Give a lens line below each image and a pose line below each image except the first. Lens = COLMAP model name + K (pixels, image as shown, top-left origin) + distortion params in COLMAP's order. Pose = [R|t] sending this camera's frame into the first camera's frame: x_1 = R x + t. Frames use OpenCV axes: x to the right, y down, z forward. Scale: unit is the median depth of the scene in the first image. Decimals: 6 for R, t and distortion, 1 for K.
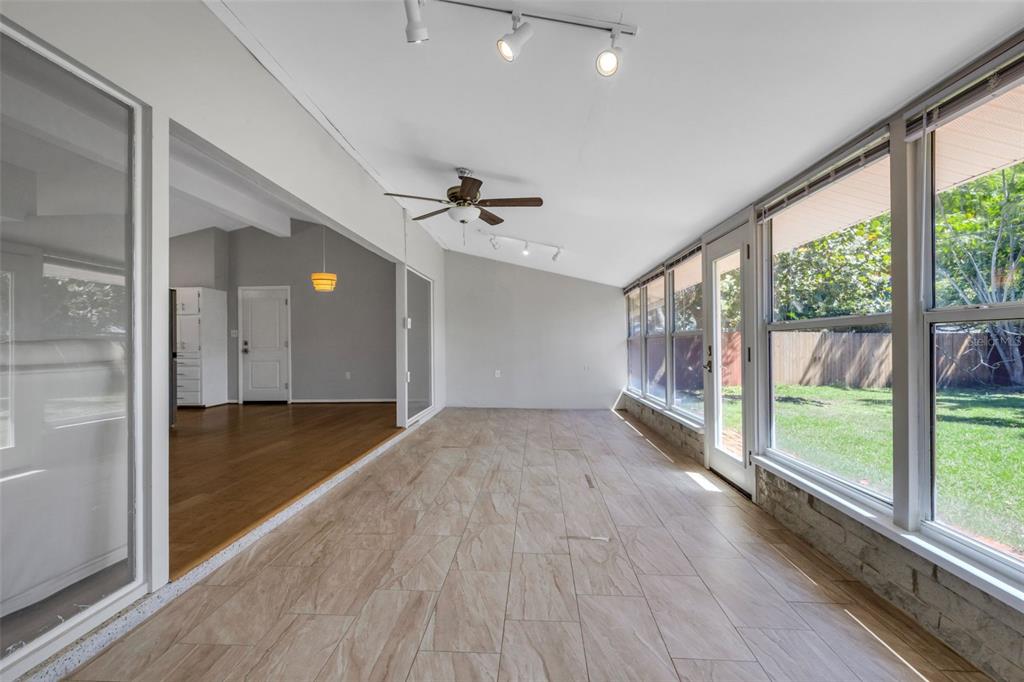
lens RADIAL K [[473.2, 0, 538.7], [0, 473.2, 346.7], [0, 0, 1]] dist [0.005334, -0.000033]
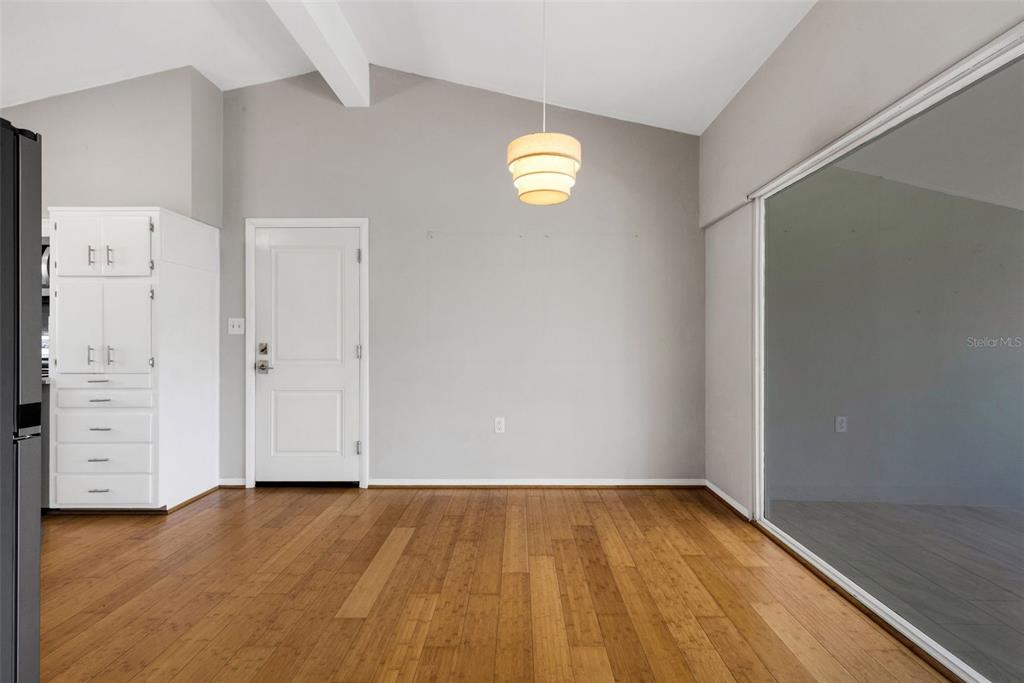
lens RADIAL K [[473.2, 0, 529.7], [0, 473.2, 338.9], [0, 0, 1]] dist [0.005334, -0.000033]
pose [[0.999481, 0.007161, 0.031410, -0.387412], [-0.007018, 0.999964, -0.004677, -0.016216], [-0.031442, 0.004454, 0.999496, 0.557663]]
